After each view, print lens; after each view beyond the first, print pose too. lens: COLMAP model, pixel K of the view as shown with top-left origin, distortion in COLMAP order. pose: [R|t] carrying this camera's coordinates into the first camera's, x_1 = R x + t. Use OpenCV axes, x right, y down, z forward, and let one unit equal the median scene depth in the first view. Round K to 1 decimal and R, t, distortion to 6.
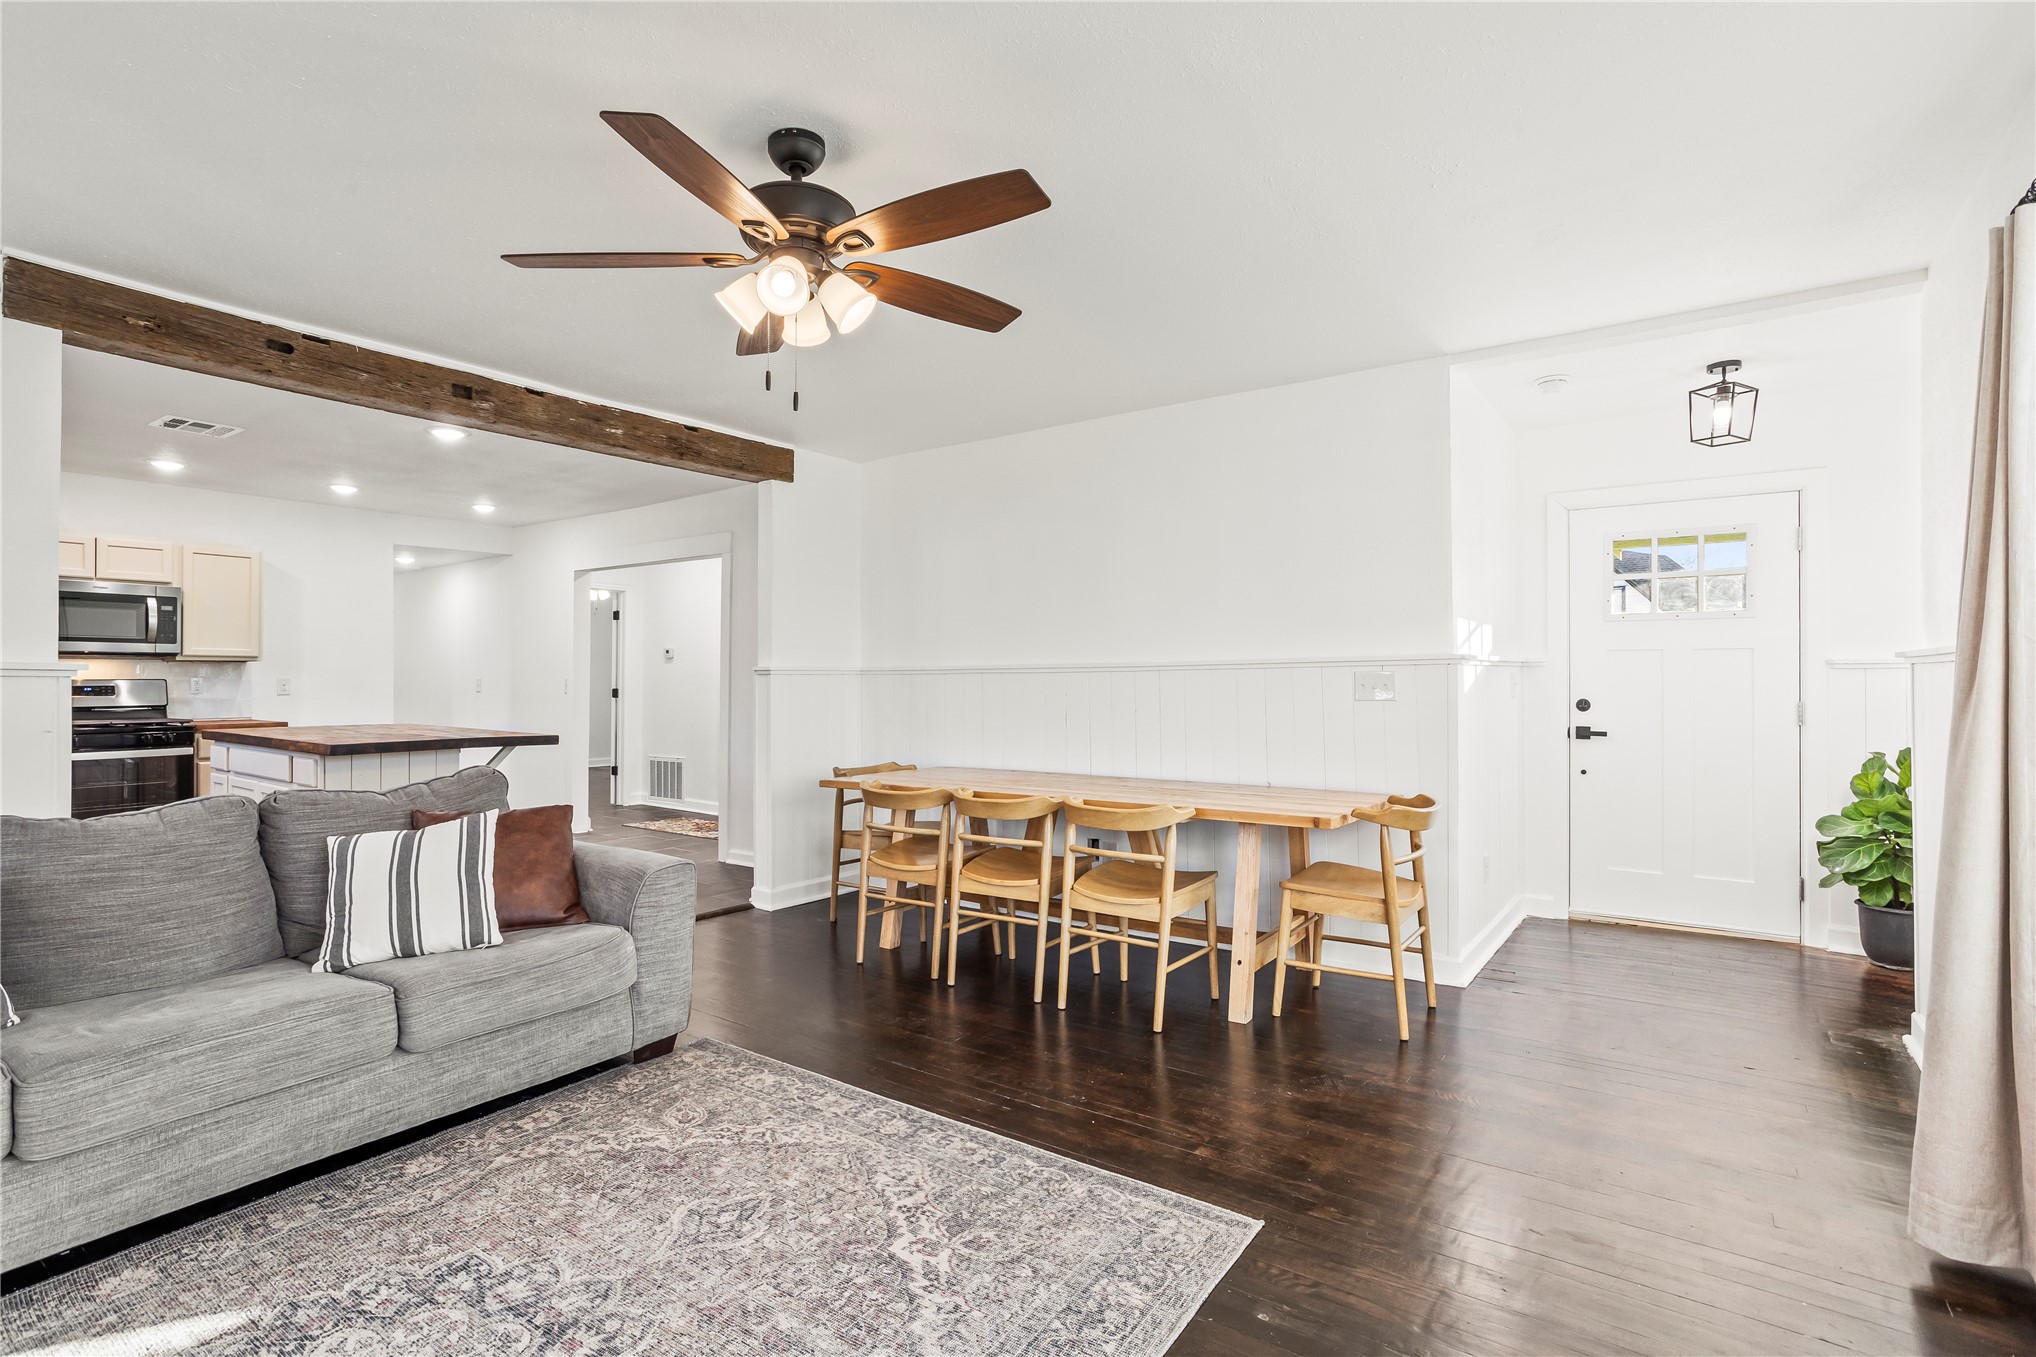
lens RADIAL K [[981.2, 0, 1010.6], [0, 981.2, 674.8], [0, 0, 1]] dist [-0.051401, 0.031966]
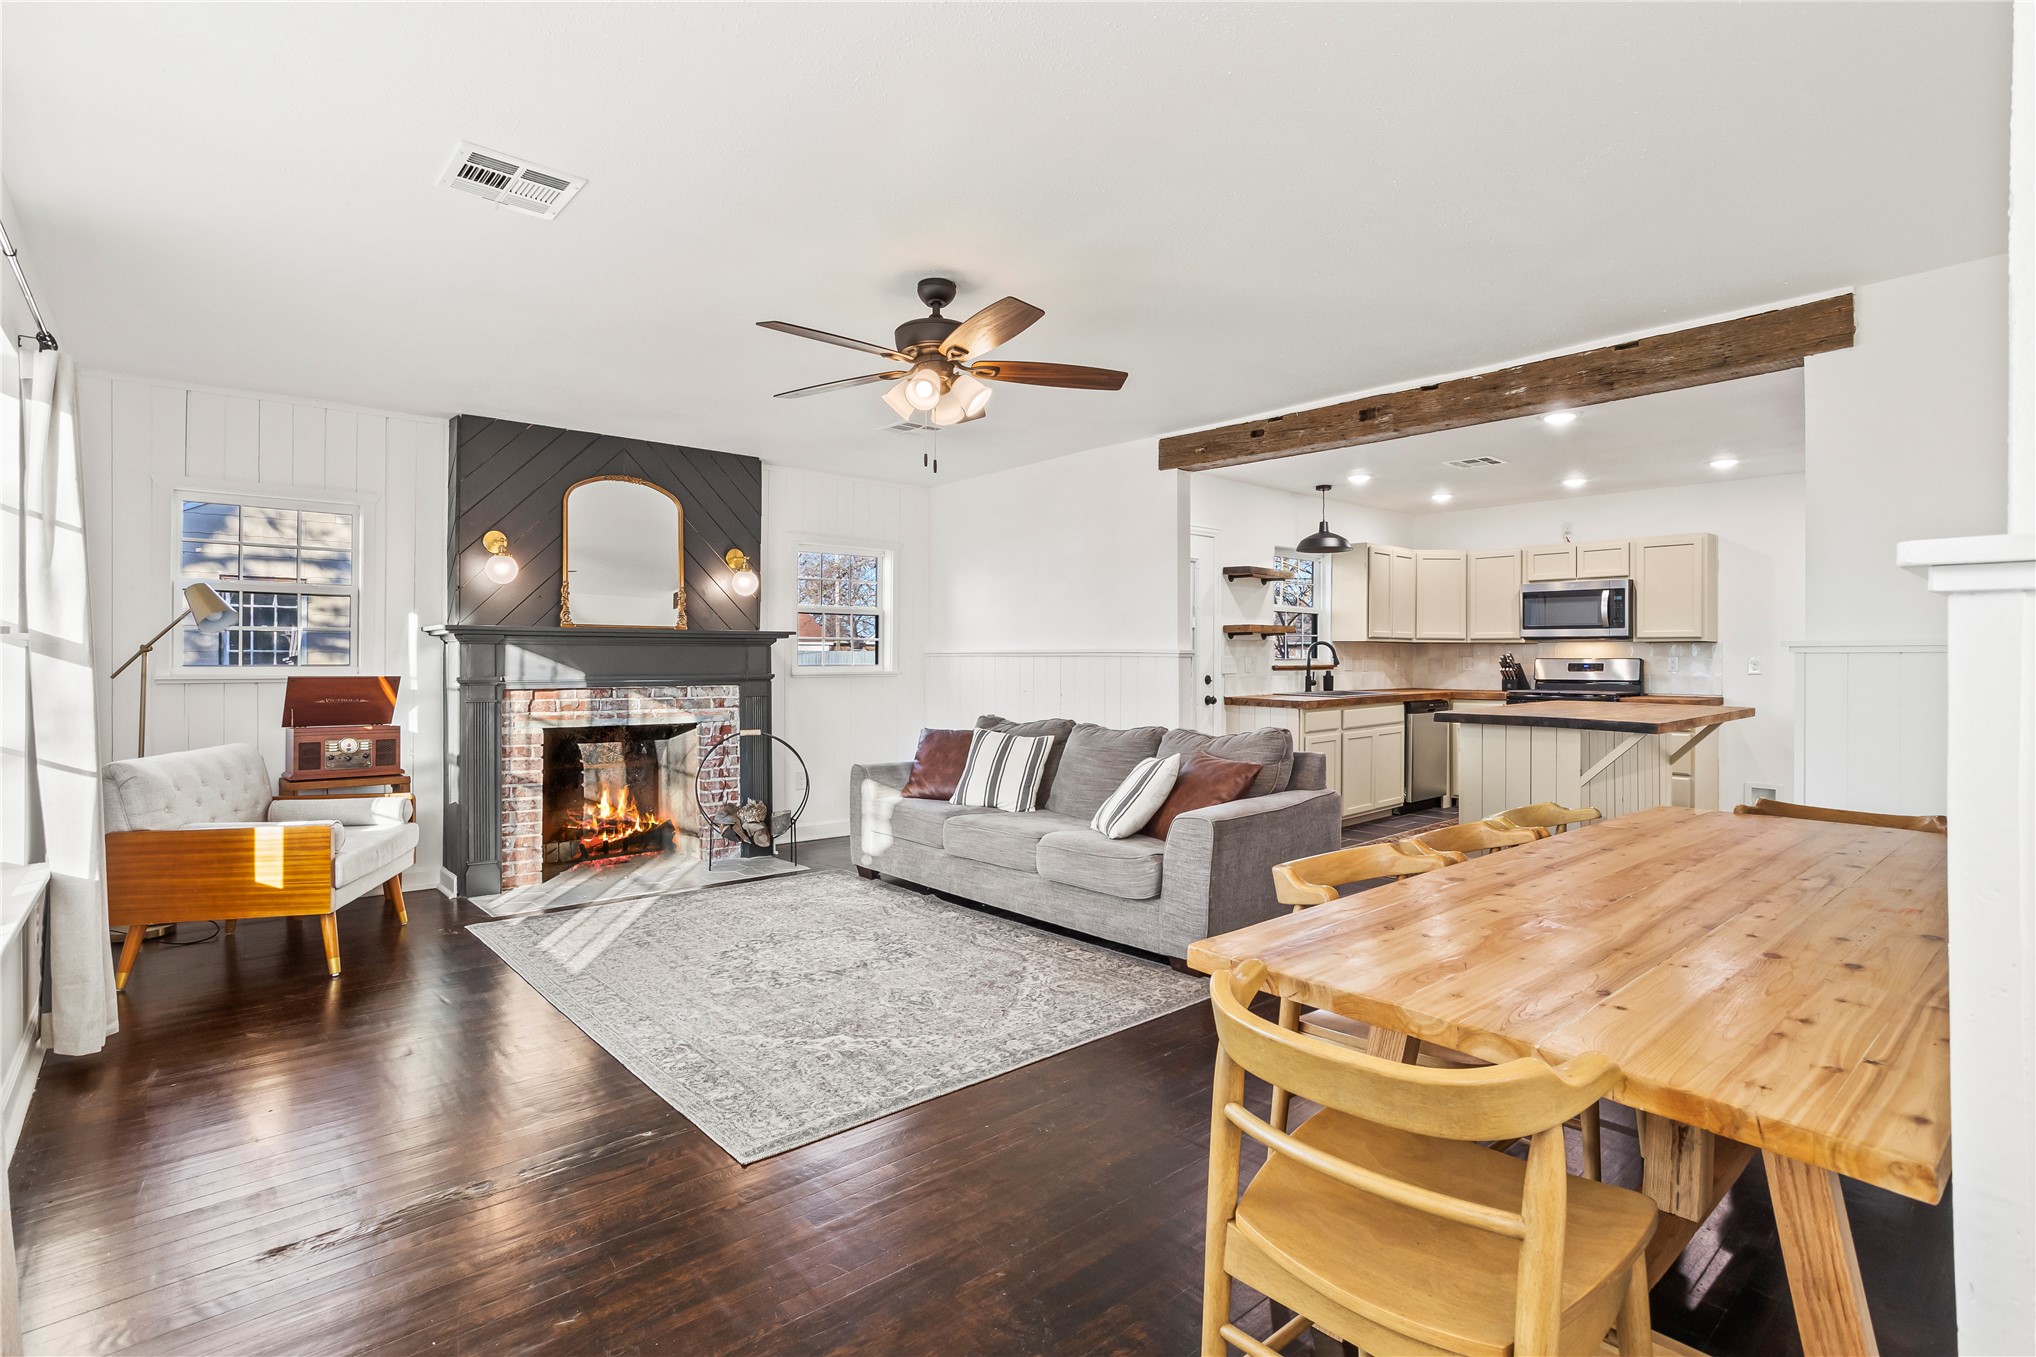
lens RADIAL K [[981.2, 0, 1010.6], [0, 981.2, 674.8], [0, 0, 1]] dist [-0.051401, 0.031966]
pose [[-0.228241, 0.019722, -0.973405, 0.949231], [0.002483, 0.999803, 0.019675, -0.002222], [0.973601, 0.002074, -0.228245, 1.176799]]
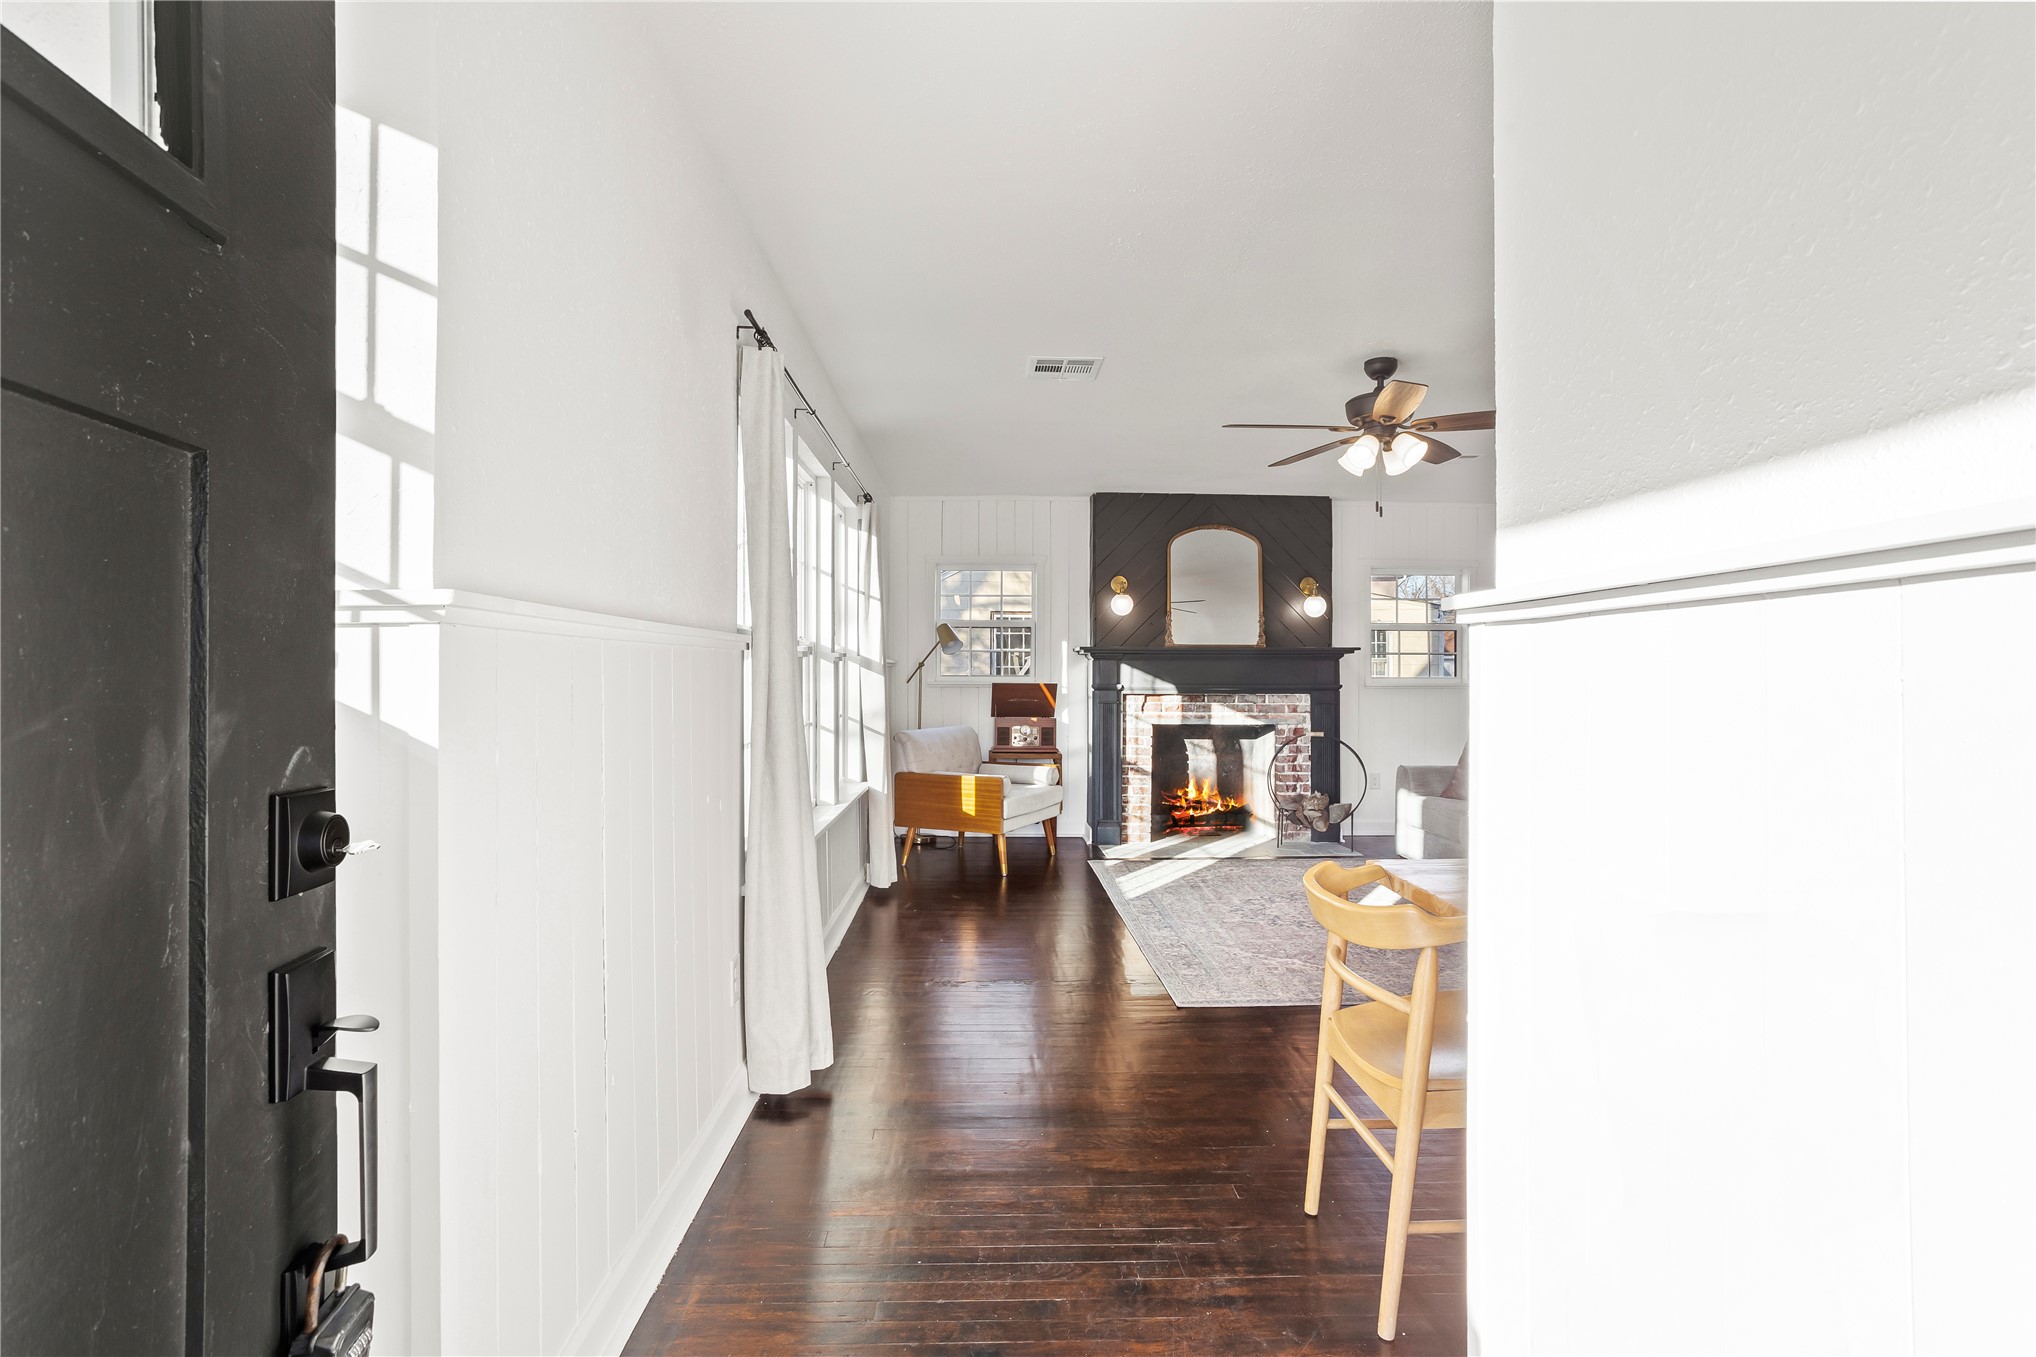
lens RADIAL K [[981.2, 0, 1010.6], [0, 981.2, 674.8], [0, 0, 1]] dist [-0.051401, 0.031966]
pose [[-0.795084, 0.004044, -0.606485, 1.123668], [0.005362, 0.999986, -0.000361, 0.009529], [0.606475, -0.003539, -0.795095, 1.627229]]
